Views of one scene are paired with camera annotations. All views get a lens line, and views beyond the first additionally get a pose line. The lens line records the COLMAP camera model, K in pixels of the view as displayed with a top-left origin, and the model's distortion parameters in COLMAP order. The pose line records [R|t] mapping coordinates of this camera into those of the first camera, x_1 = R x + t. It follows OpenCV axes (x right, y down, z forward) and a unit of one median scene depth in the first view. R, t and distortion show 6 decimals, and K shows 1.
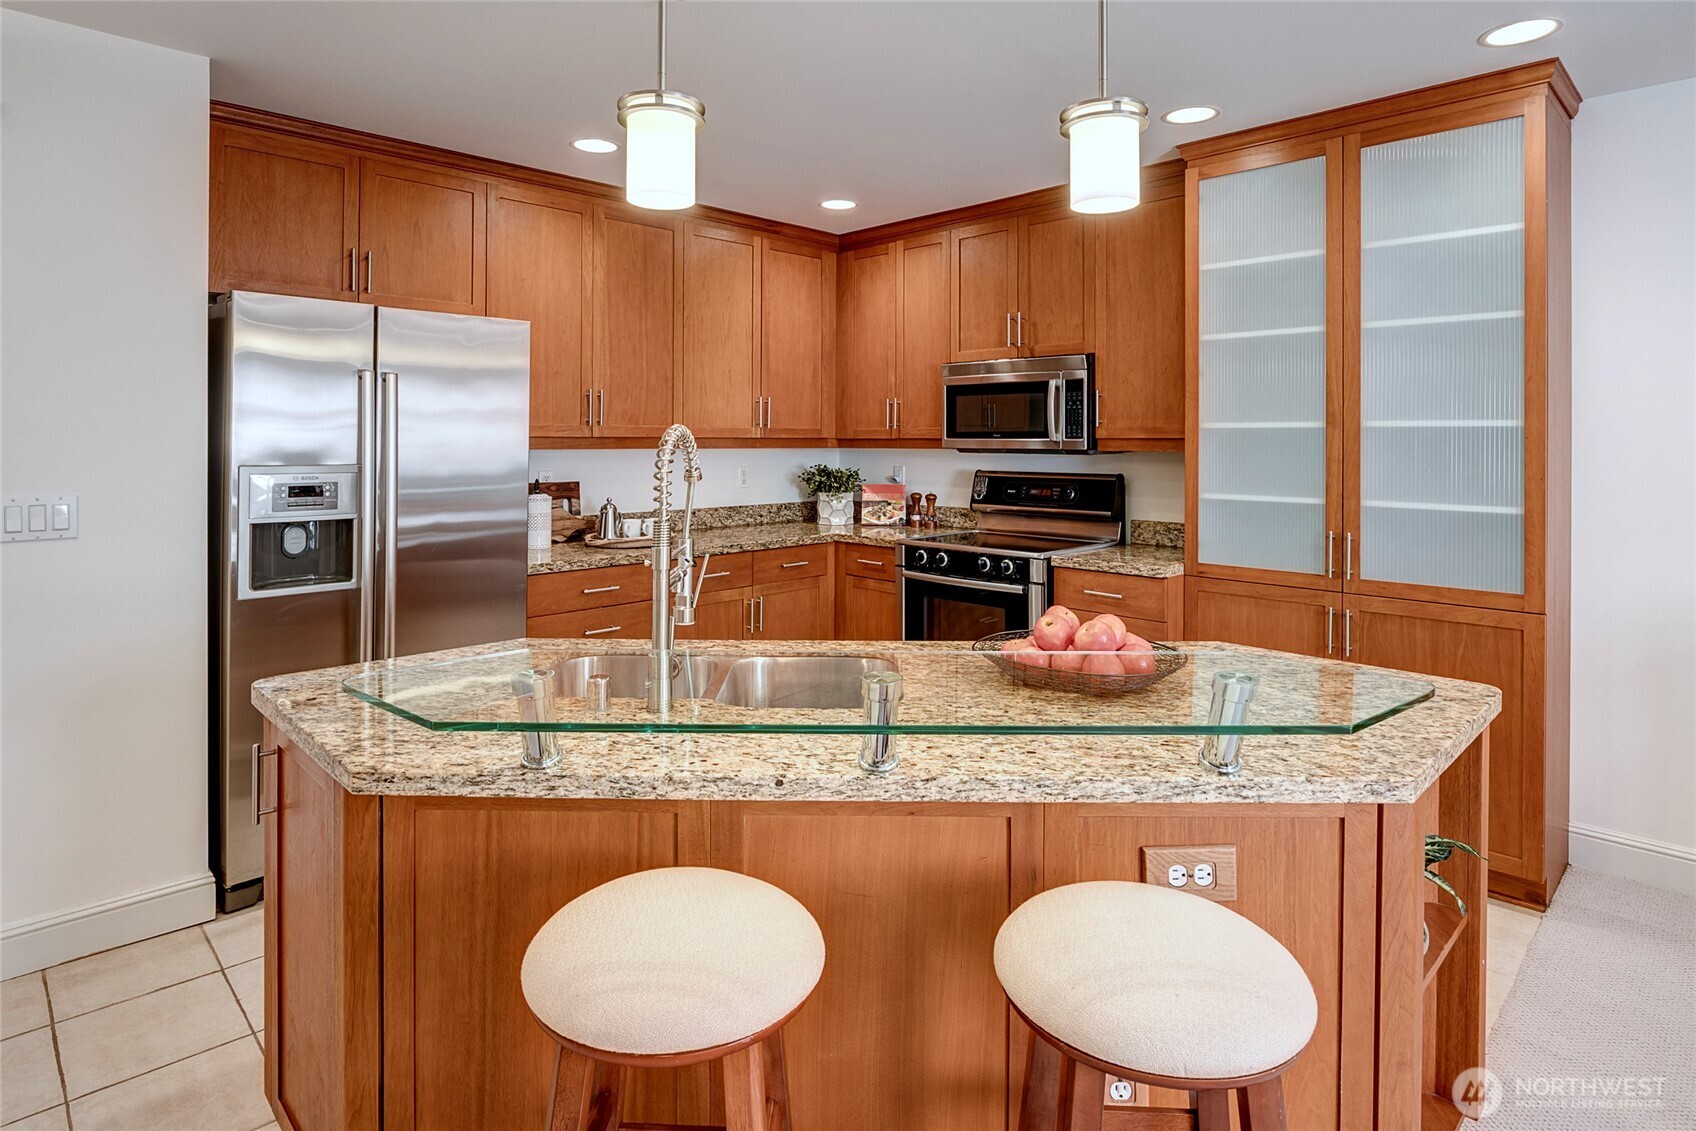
lens RADIAL K [[936.9, 0, 845.4], [0, 936.9, 434.1], [0, 0, 1]] dist [-0.000877, 0.000025]
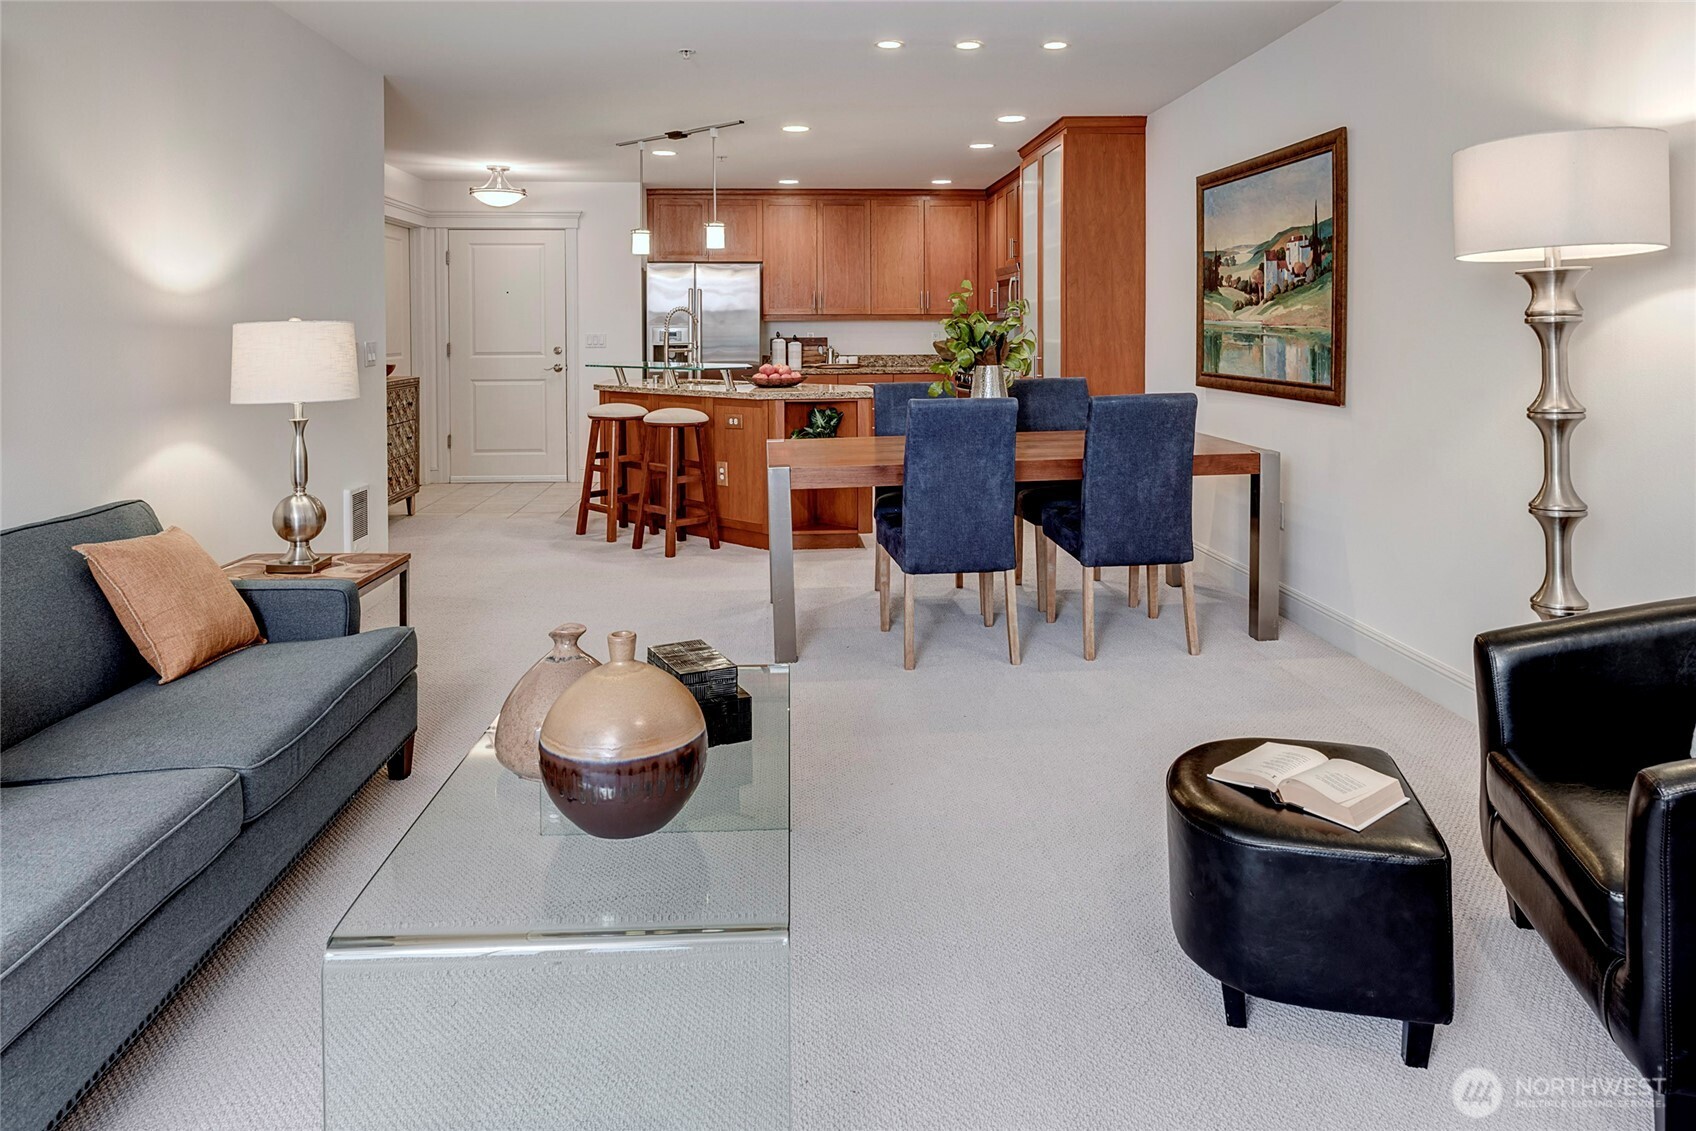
lens RADIAL K [[1030.0, 0, 846.4], [0, 1030.0, 368.6], [0, 0, 1]] dist [-0.000632, -0.000249]
pose [[0.767087, 0.019131, -0.641257, 1.171914], [0.008170, 0.999183, 0.039583, 0.032209], [0.641491, -0.035603, 0.766304, -0.658311]]
